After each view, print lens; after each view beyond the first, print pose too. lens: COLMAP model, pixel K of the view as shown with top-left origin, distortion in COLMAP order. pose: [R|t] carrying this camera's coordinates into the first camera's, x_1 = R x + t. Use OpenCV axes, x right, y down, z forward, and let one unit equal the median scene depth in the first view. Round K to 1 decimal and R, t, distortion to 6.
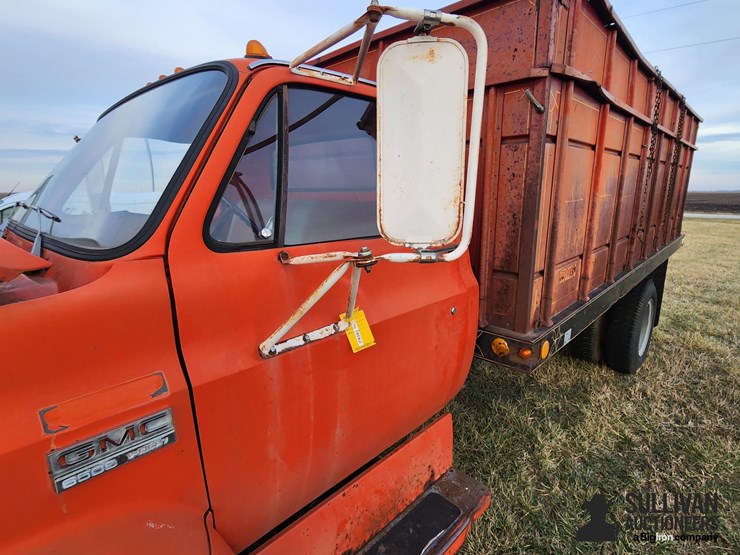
lens RADIAL K [[394.1, 0, 370.0], [0, 394.1, 277.5], [0, 0, 1]] dist [0.003322, -0.000176]
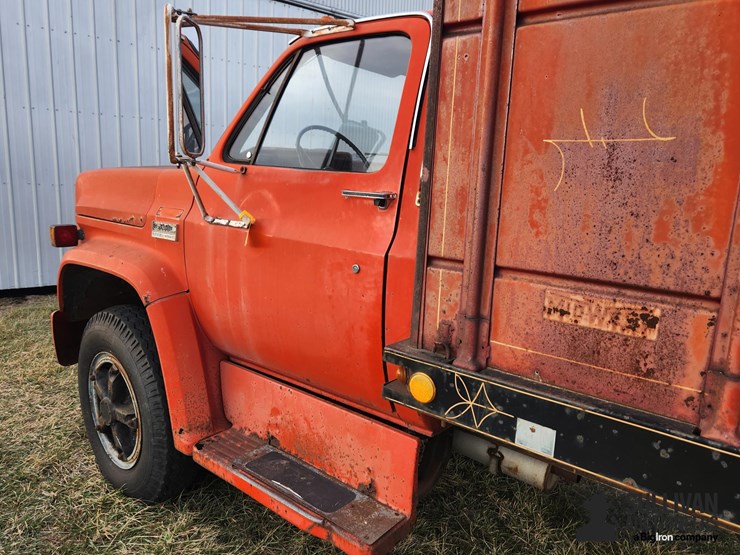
lens RADIAL K [[571.7, 0, 371.1], [0, 571.7, 289.7], [0, 0, 1]] dist [0.075679, 0.000485]
pose [[0.071606, 0.218502, -0.973206, 1.446874], [-0.265508, 0.944683, 0.192562, -0.120551], [0.961446, 0.244605, 0.125659, 0.899200]]
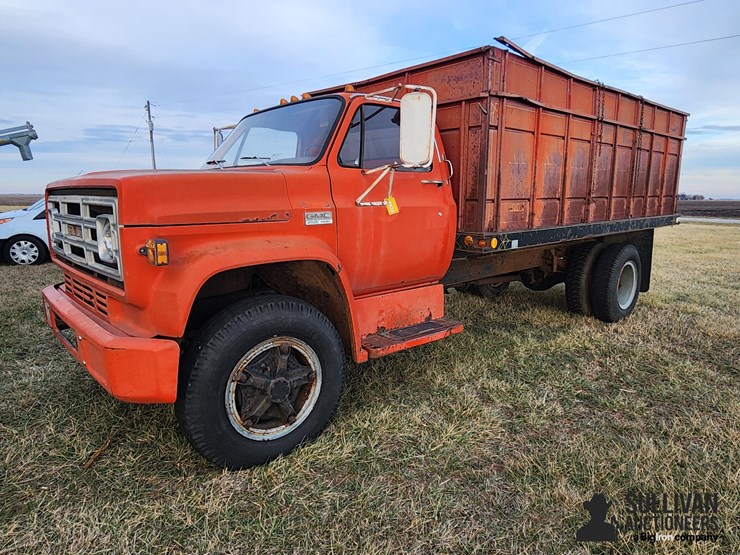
lens RADIAL K [[483.8, 0, 370.0], [0, 483.8, 277.5], [0, 0, 1]] dist [0.016770, 0.000106]
pose [[0.997987, 0.019751, -0.060273, 0.018366], [-0.022886, 0.998397, -0.051771, 0.539320], [0.059154, 0.053047, 0.996838, -1.417146]]
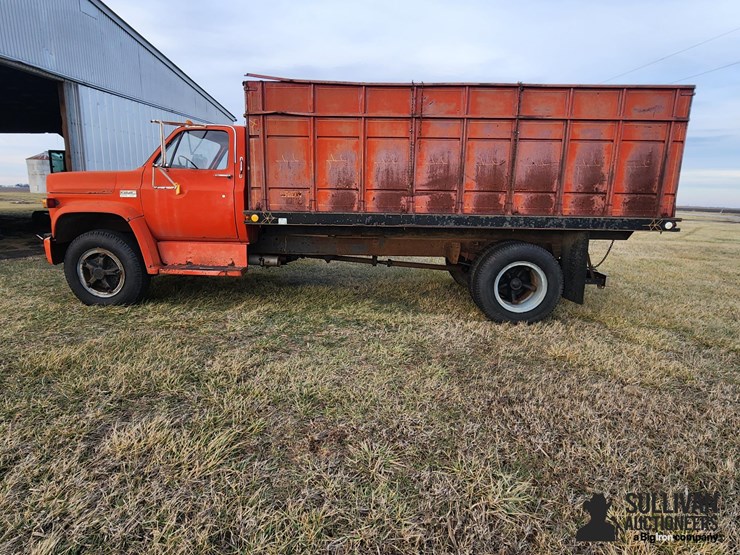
lens RADIAL K [[394.1, 0, 370.0], [0, 394.1, 277.5], [0, 0, 1]] dist [0.003322, -0.000176]
pose [[0.671945, 0.160945, -0.722901, 3.319390], [-0.189202, 0.981016, 0.042546, 0.361575], [0.716025, 0.108186, 0.689640, -0.228234]]
